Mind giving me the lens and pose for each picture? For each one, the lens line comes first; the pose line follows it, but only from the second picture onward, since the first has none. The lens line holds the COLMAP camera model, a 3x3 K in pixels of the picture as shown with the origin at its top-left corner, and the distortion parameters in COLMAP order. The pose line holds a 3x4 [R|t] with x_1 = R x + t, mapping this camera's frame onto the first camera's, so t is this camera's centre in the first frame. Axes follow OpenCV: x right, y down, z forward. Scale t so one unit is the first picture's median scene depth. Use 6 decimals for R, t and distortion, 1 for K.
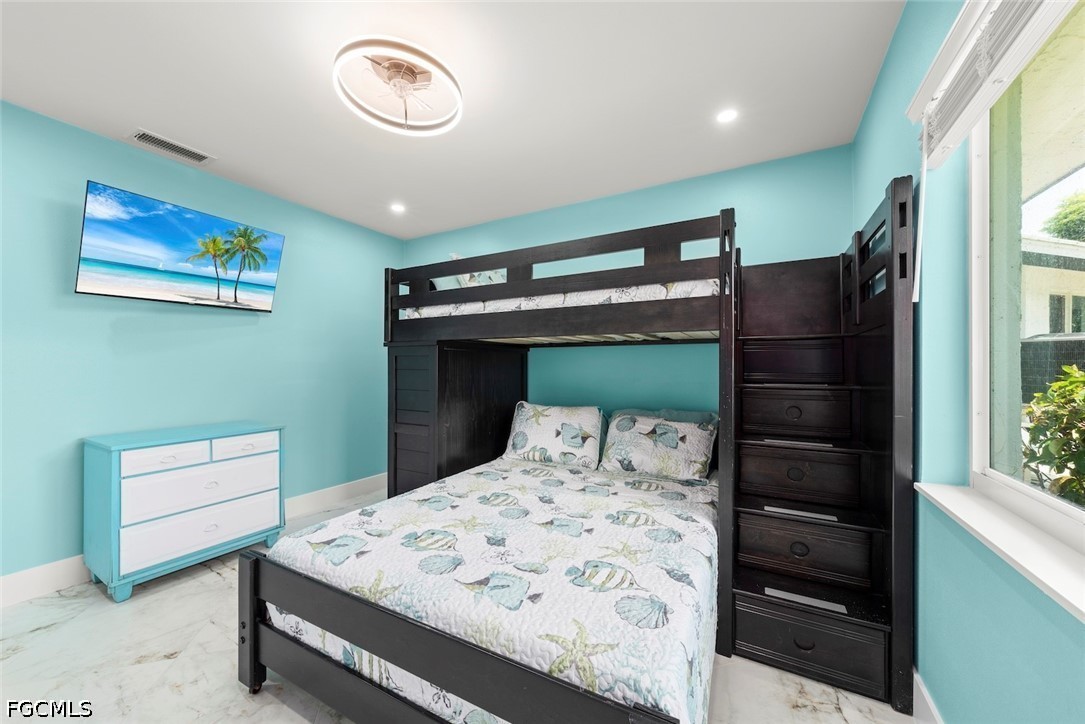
lens RADIAL K [[397.1, 0, 541.7], [0, 397.1, 361.9], [0, 0, 1]] dist [-0.000235, 0.001227]
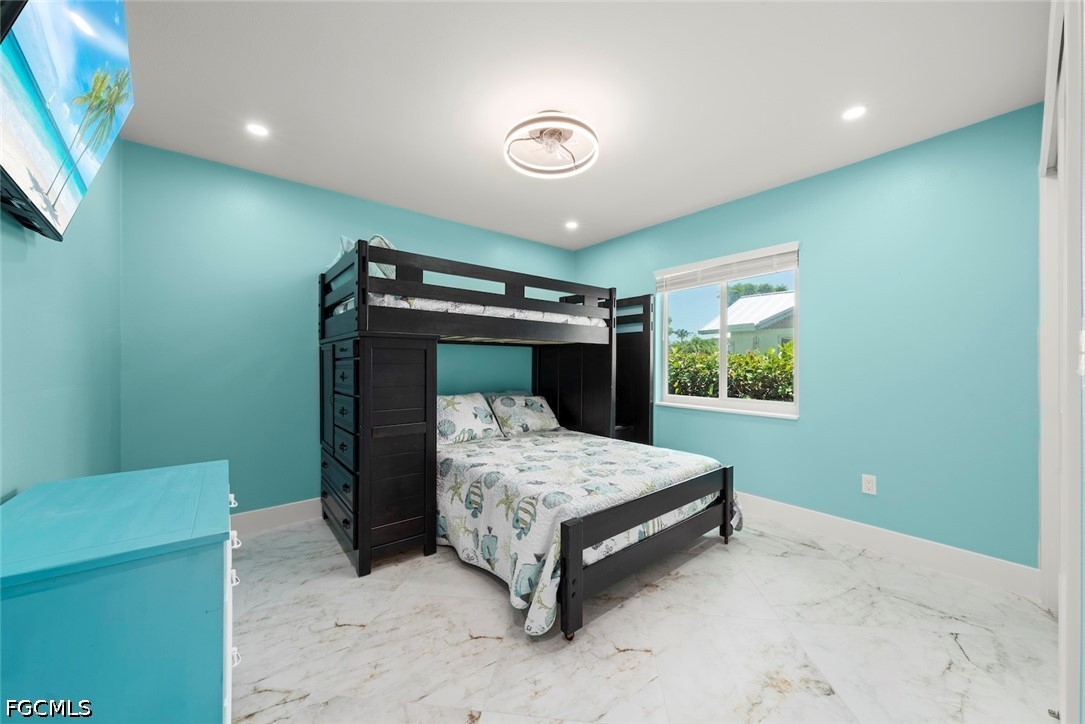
lens RADIAL K [[397.1, 0, 541.5], [0, 397.1, 361.0], [0, 0, 1]] dist [-0.000235, 0.001227]
pose [[0.375742, 0.015400, 0.926596, -1.051169], [0.004161, 0.999824, -0.018304, 0.033160], [-0.926715, 0.010733, 0.375611, 0.346277]]
